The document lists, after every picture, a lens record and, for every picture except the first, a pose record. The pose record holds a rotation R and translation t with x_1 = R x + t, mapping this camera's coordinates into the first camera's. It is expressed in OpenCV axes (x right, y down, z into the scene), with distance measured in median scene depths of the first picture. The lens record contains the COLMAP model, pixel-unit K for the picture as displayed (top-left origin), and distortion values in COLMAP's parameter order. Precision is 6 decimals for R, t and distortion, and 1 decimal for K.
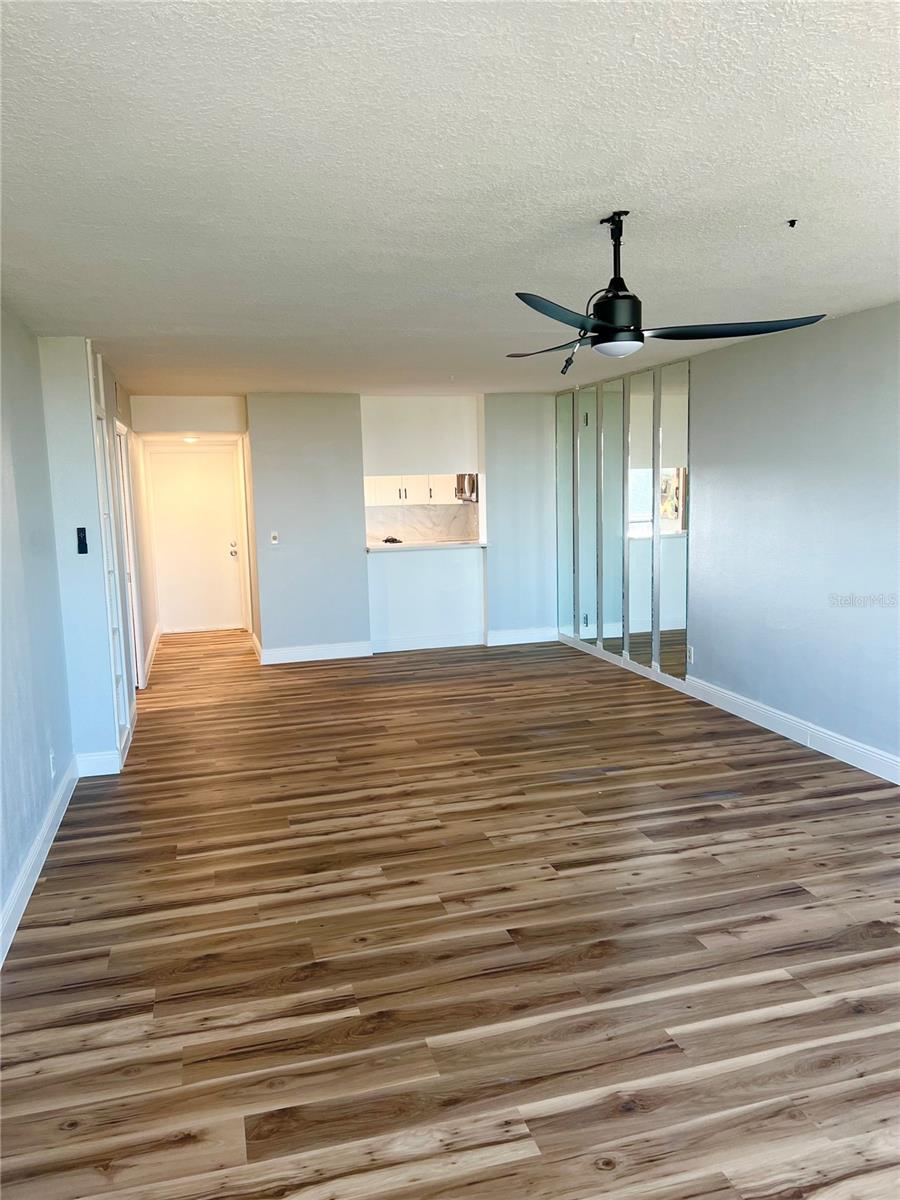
lens RADIAL K [[886.8, 0, 453.9], [0, 886.8, 600.7], [0, 0, 1]] dist [0.047546, -0.047167]
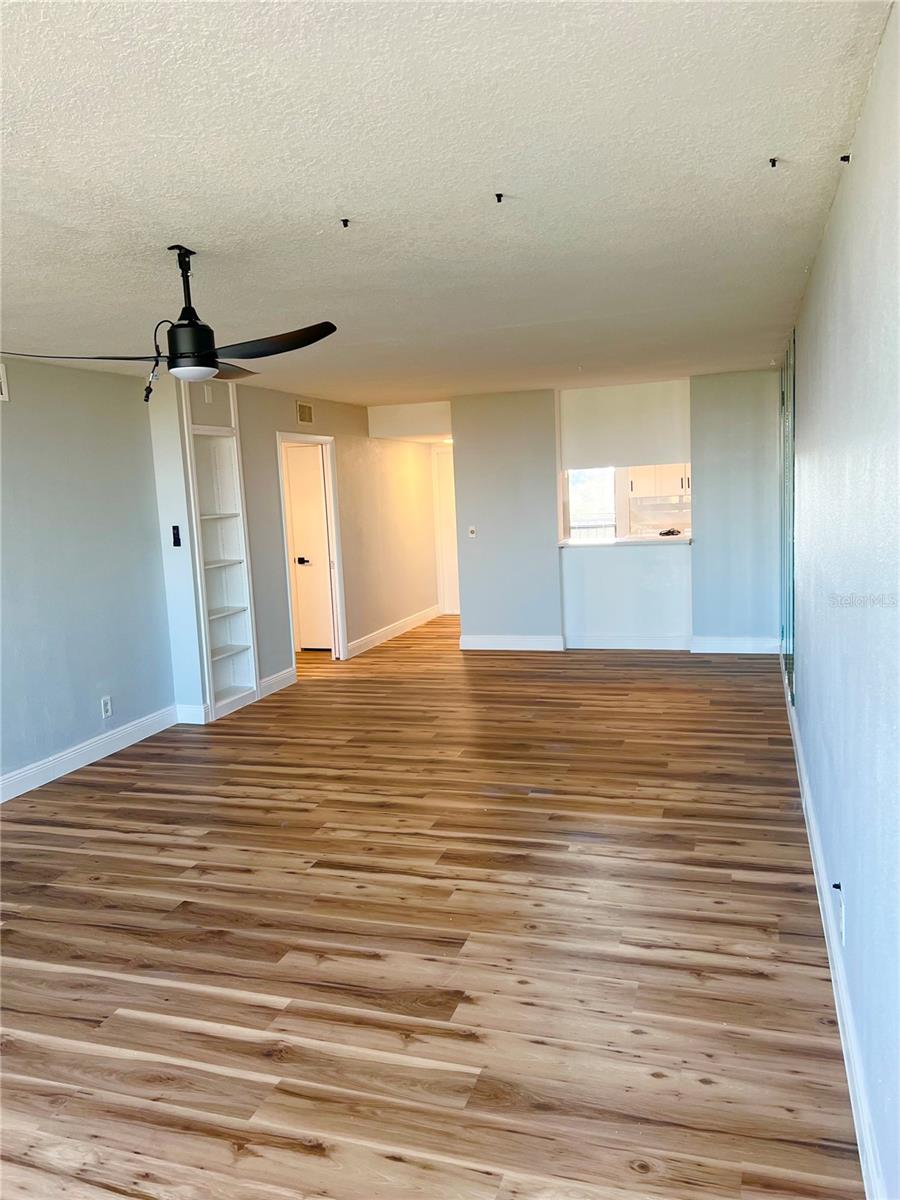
lens RADIAL K [[886.8, 0, 453.9], [0, 886.8, 600.7], [0, 0, 1]] dist [0.047546, -0.047167]
pose [[0.830926, 0.059453, -0.553197, 0.651147], [-0.048812, 0.998230, 0.033965, -0.040865], [0.554237, -0.001220, 0.832358, 0.181738]]
